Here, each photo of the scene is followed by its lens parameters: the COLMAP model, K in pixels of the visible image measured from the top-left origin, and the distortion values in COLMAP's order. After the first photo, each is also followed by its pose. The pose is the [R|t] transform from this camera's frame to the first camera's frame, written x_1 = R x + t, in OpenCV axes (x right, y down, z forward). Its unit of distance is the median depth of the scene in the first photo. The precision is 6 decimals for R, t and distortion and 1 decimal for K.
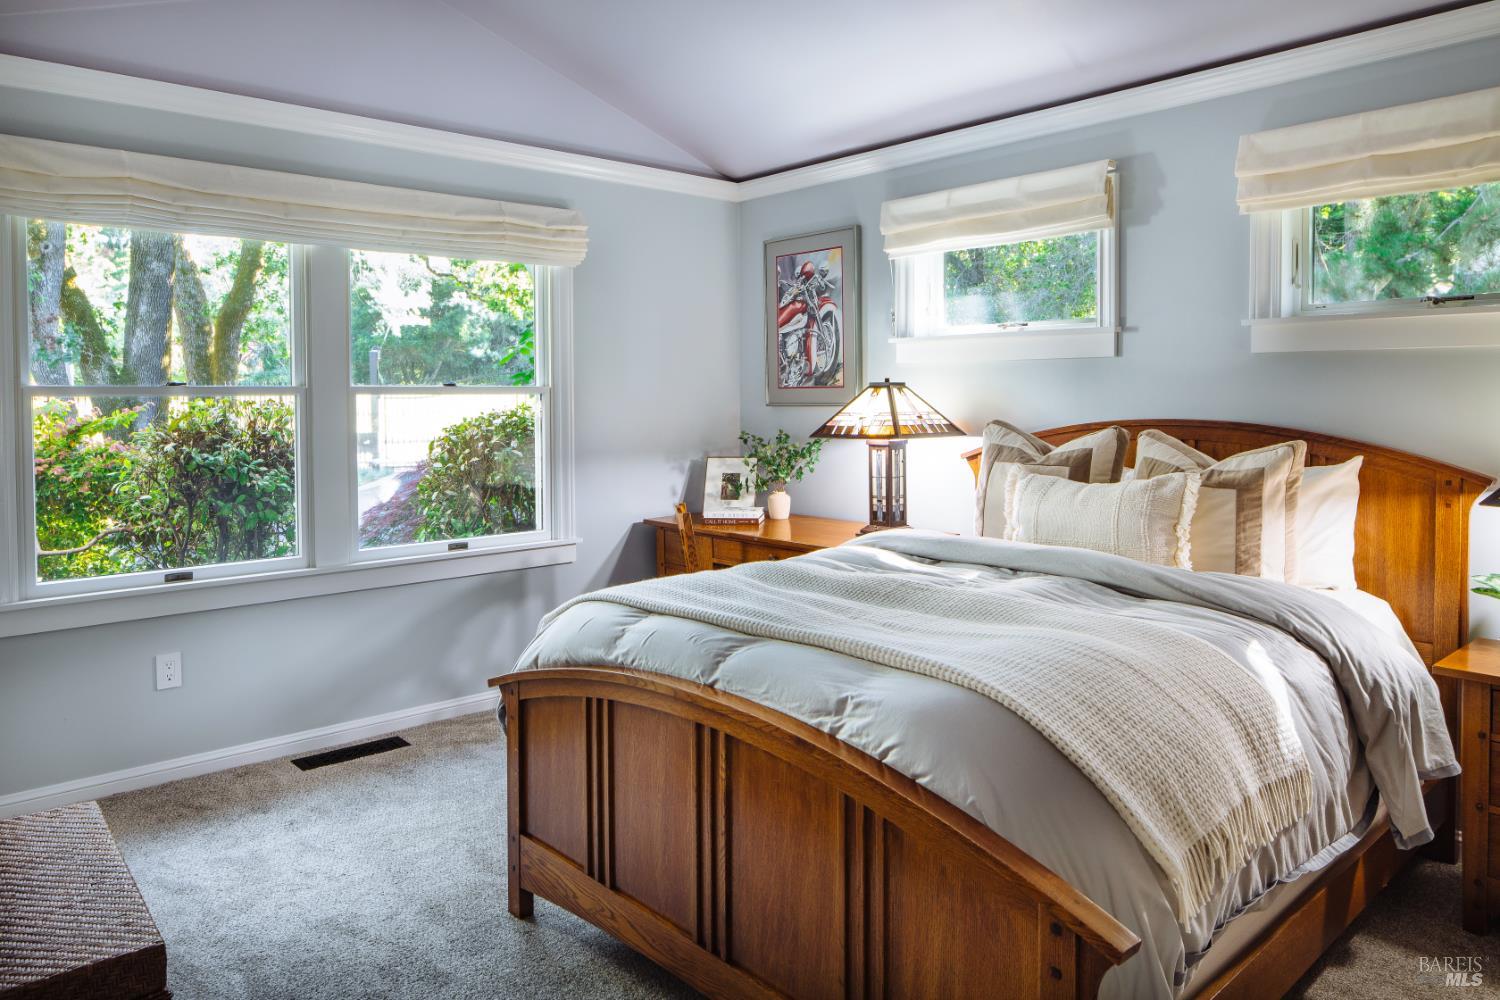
lens RADIAL K [[1015.1, 0, 750.2], [0, 1015.1, 435.2], [0, 0, 1]] dist [-0.013738, 0.004102]
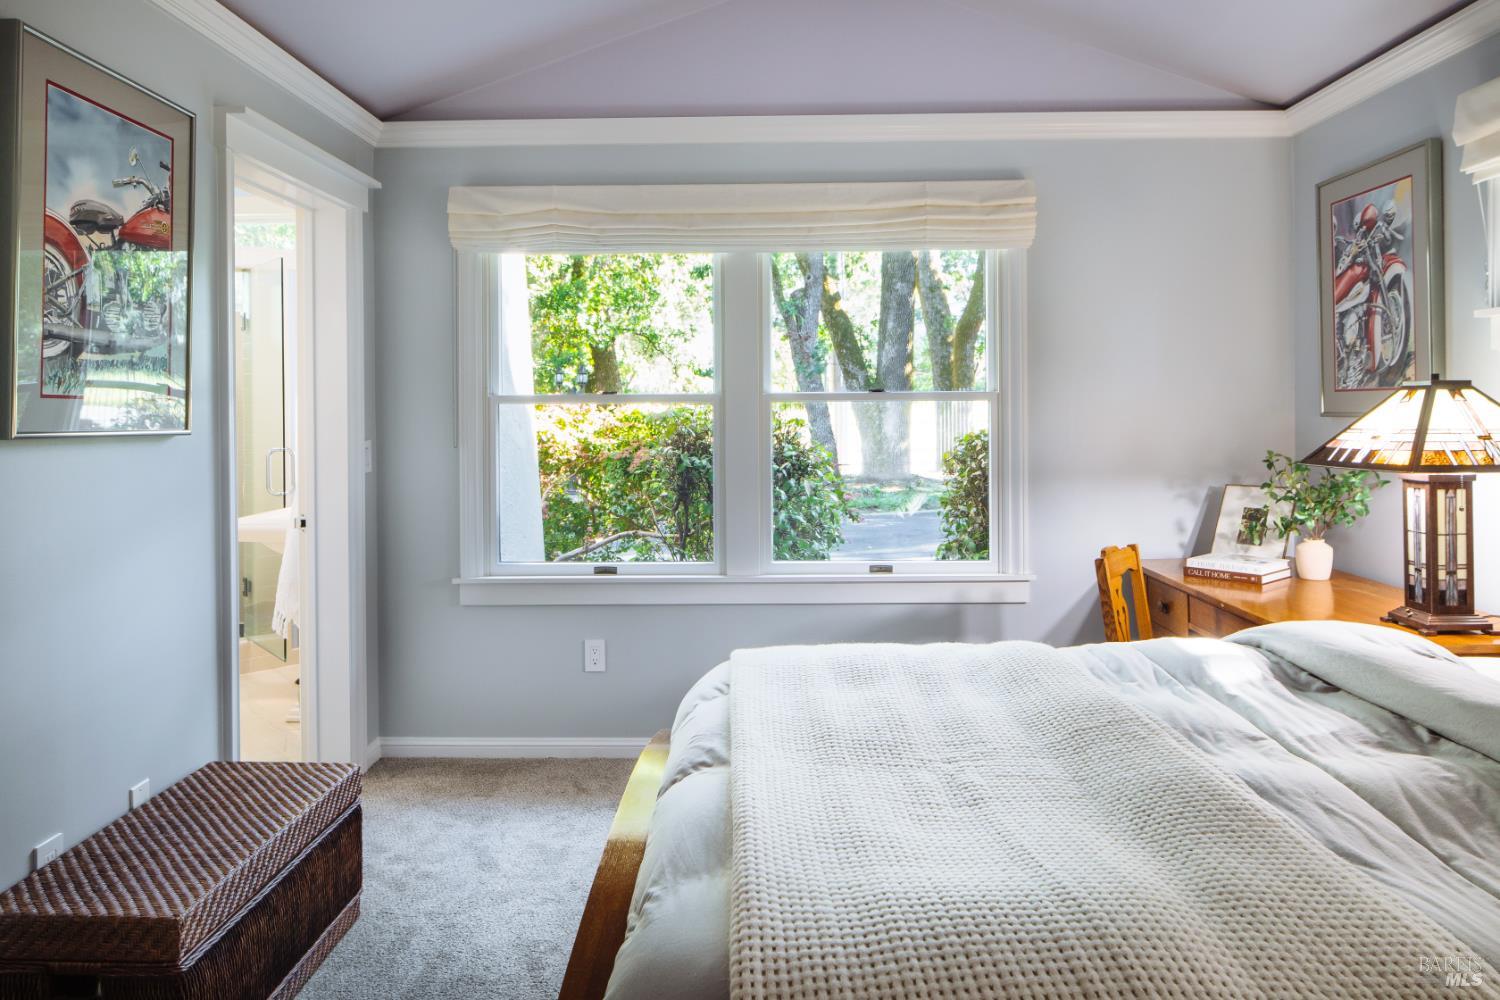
lens RADIAL K [[1015.1, 0, 741.4], [0, 1015.1, 419.9], [0, 0, 1]] dist [-0.013738, 0.004102]
pose [[0.733880, 0.009994, -0.679206, 0.208001], [-0.023518, 0.999666, -0.010702, -0.009685], [0.678872, 0.023827, 0.733870, 0.219846]]
